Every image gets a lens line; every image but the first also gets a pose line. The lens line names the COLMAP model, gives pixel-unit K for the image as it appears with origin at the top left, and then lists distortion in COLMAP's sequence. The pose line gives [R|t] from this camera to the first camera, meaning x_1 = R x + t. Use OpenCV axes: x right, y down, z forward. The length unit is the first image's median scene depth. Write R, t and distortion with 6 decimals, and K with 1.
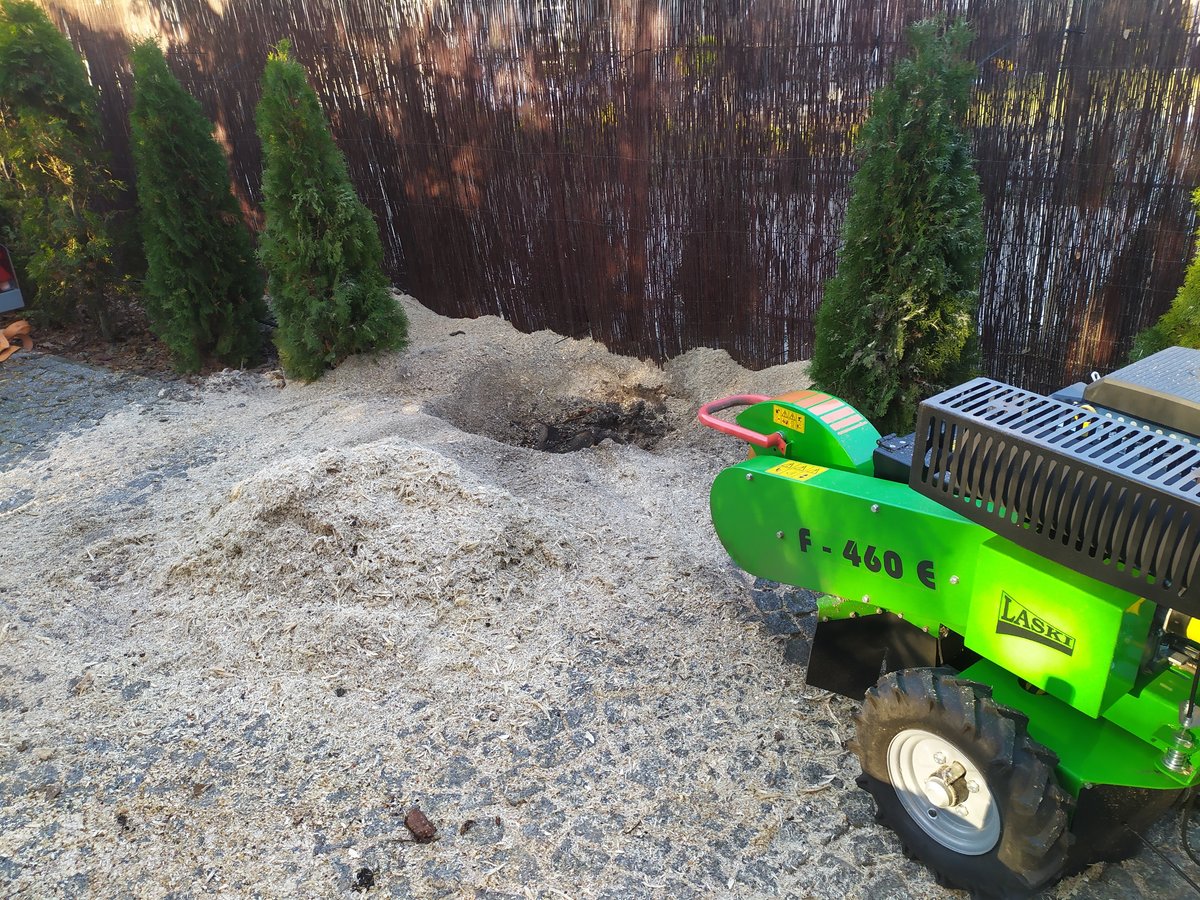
lens RADIAL K [[900.7, 0, 616.6], [0, 900.7, 450.4], [0, 0, 1]] dist [0.063263, -0.043851]
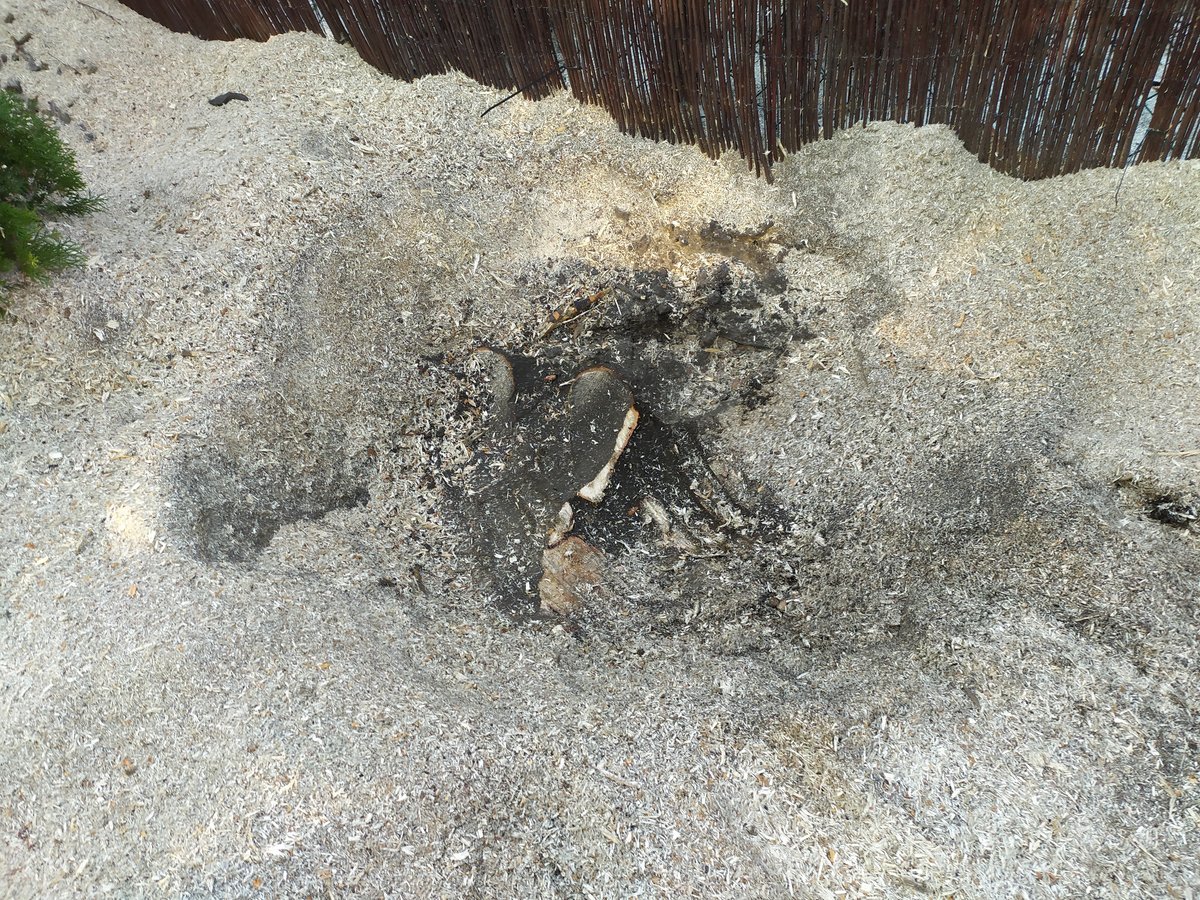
lens RADIAL K [[900.7, 0, 616.6], [0, 900.7, 450.4], [0, 0, 1]] dist [0.063263, -0.043851]
pose [[0.986083, -0.152519, 0.066174, -0.060737], [0.105247, 0.880771, 0.461698, -0.175964], [-0.128702, -0.448308, 0.884565, 0.594345]]
